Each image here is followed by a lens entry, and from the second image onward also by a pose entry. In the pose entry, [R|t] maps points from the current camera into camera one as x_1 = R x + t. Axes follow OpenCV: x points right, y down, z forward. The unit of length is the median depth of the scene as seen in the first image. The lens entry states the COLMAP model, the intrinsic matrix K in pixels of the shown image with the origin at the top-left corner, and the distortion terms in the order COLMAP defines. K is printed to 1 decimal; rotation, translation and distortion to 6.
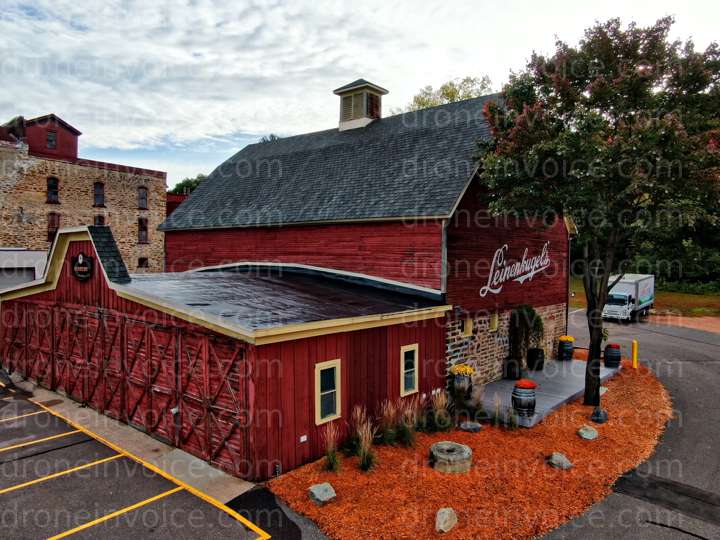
lens RADIAL K [[521.0, 0, 363.9], [0, 521.0, 269.2], [0, 0, 1]] dist [-0.027060, 0.018229]
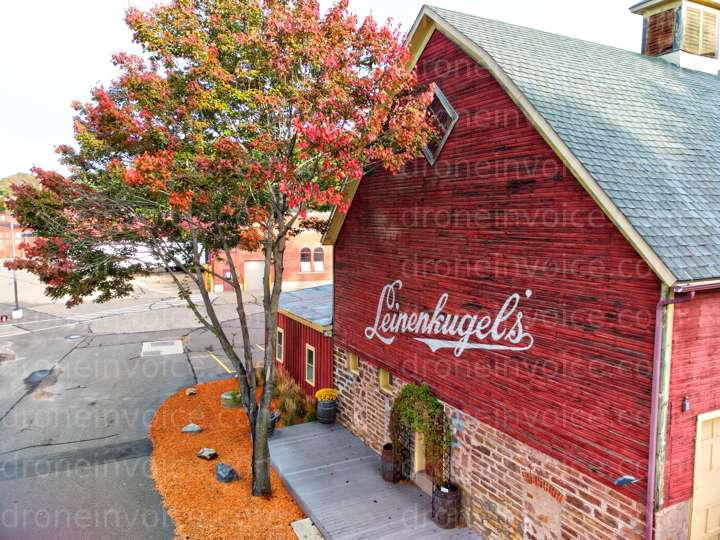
lens RADIAL K [[534.3, 0, 358.7], [0, 534.3, 272.4], [0, 0, 1]] dist [0.050098, -0.021985]
pose [[-0.387391, 0.080627, -0.918383, 0.933302], [-0.029147, 0.994599, 0.099613, -0.125154], [0.921455, 0.065357, -0.382949, 1.216473]]
